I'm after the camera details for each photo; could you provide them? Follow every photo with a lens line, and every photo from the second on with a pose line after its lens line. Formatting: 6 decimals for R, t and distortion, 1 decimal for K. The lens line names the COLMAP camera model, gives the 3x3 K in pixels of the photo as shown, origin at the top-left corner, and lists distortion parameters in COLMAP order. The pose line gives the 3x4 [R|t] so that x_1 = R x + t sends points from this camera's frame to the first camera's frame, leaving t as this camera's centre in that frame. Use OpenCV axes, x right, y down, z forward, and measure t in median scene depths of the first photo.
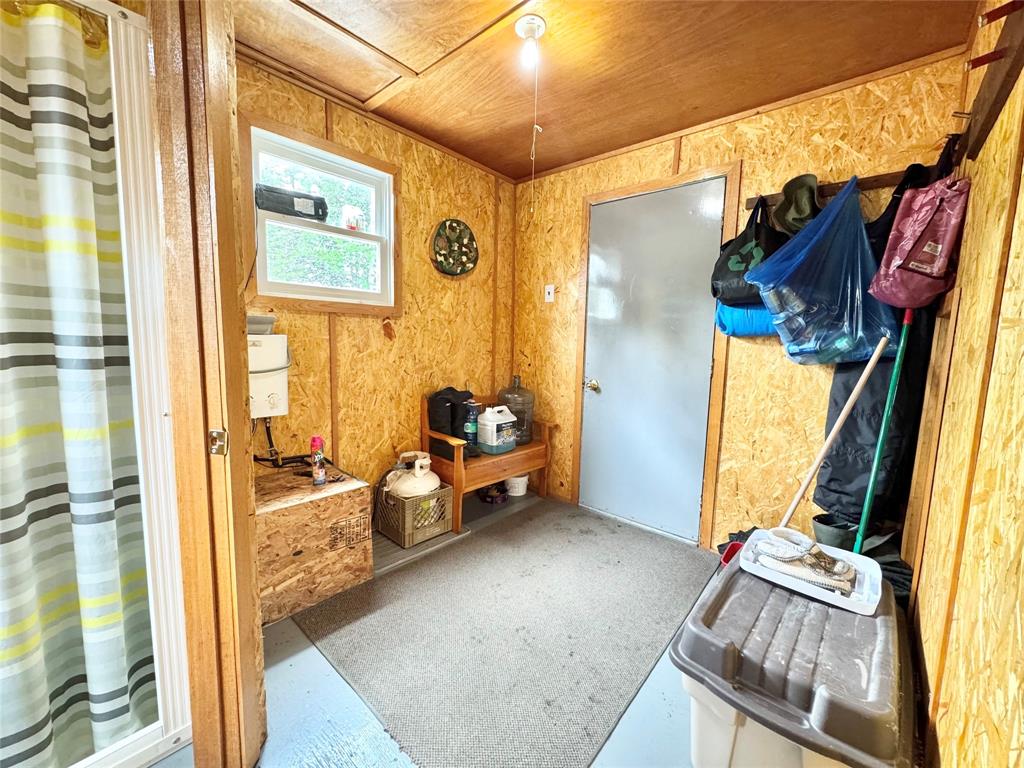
lens RADIAL K [[408.9, 0, 512.9], [0, 408.9, 383.5], [0, 0, 1]] dist [-0.004075, 0.000642]
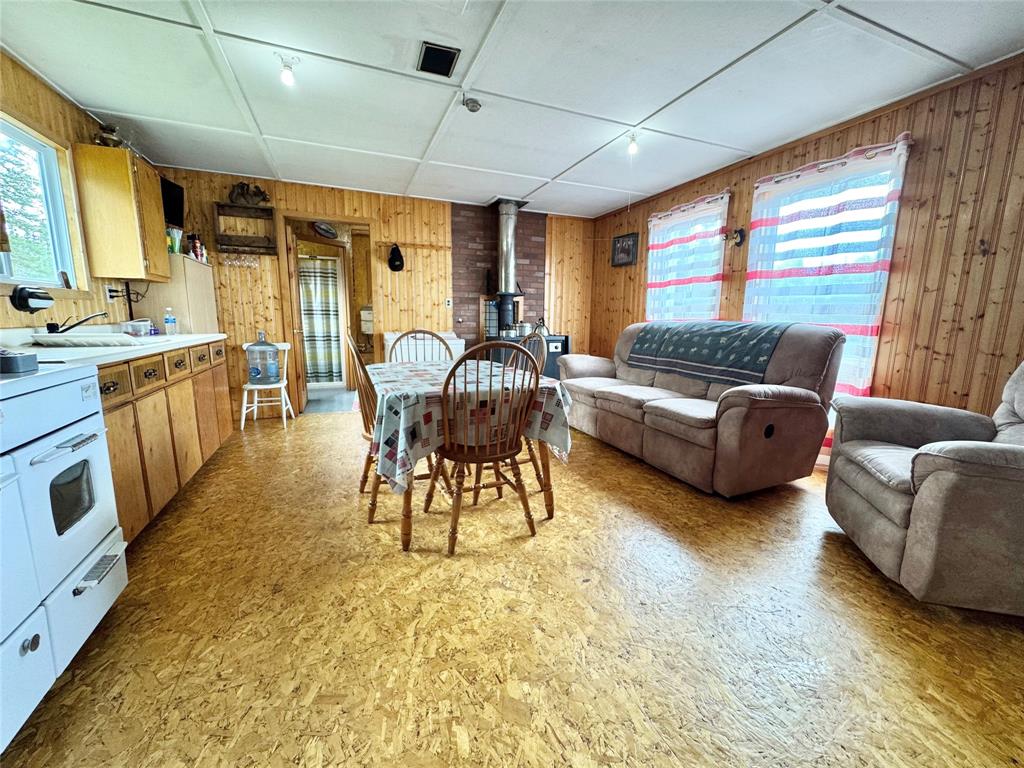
lens RADIAL K [[408.9, 0, 512.4], [0, 408.9, 382.4], [0, 0, 1]] dist [-0.004075, 0.000642]
pose [[0.900217, 0.054206, -0.432054, 2.178046], [-0.038118, 0.998222, 0.045816, 0.311368], [0.433770, -0.024776, 0.900683, -1.807496]]
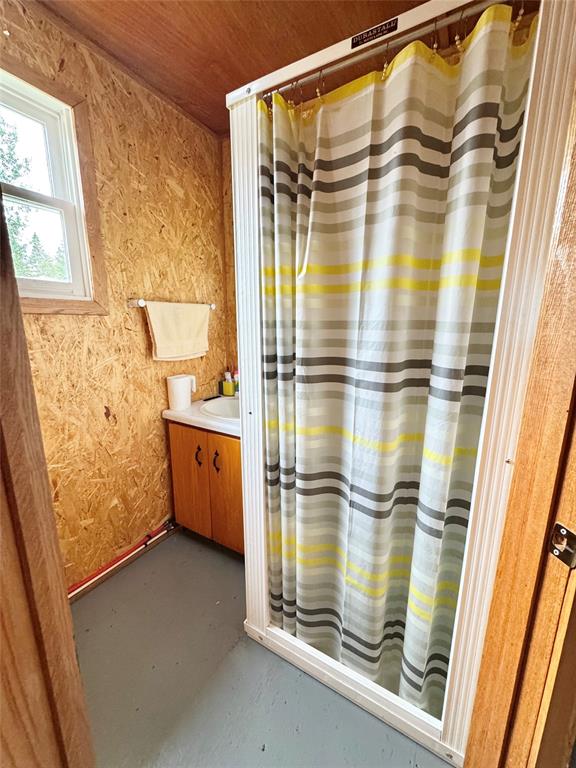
lens RADIAL K [[306.7, 0, 290.2], [0, 306.7, 384.5], [0, 0, 1]] dist [-0.004075, 0.000642]
pose [[0.207293, 0.166381, -0.964026, -0.199799], [-0.110612, 0.983098, 0.145888, -0.074837], [0.972005, 0.076391, 0.222193, 0.227287]]
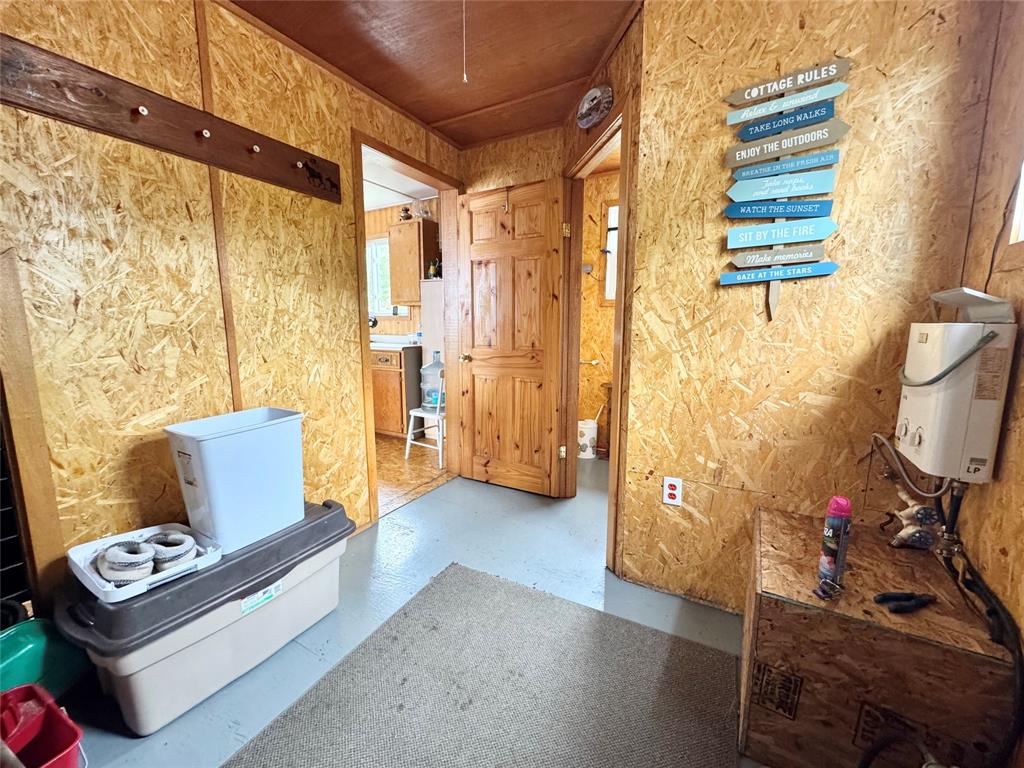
lens RADIAL K [[408.9, 0, 510.6], [0, 408.9, 384.2], [0, 0, 1]] dist [-0.004075, 0.000642]
pose [[-0.975976, 0.000476, -0.217878, 0.094398], [-0.055243, 0.966779, 0.249572, -0.145428], [0.210759, 0.255613, -0.943527, 1.459432]]
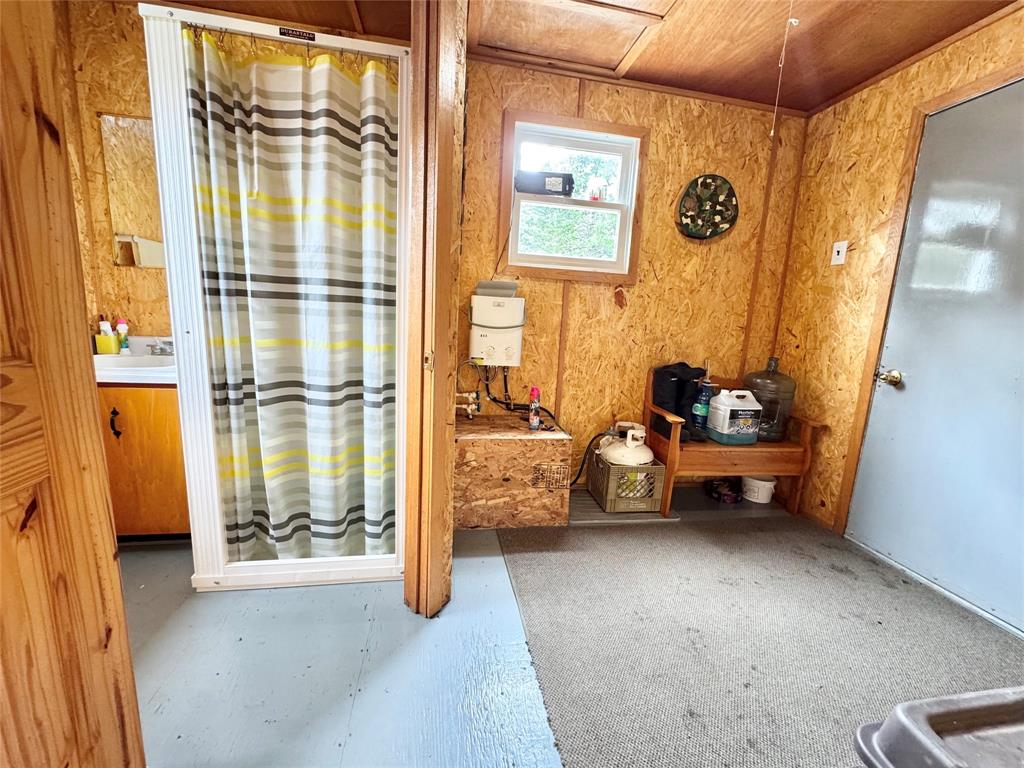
lens RADIAL K [[408.9, 0, 512.7], [0, 408.9, 383.0], [0, 0, 1]] dist [-0.004075, 0.000642]
pose [[0.785696, 0.119180, -0.607024, 0.168731], [-0.102263, 0.992789, 0.062557, 0.055455], [0.610102, 0.012925, 0.792218, 0.058626]]
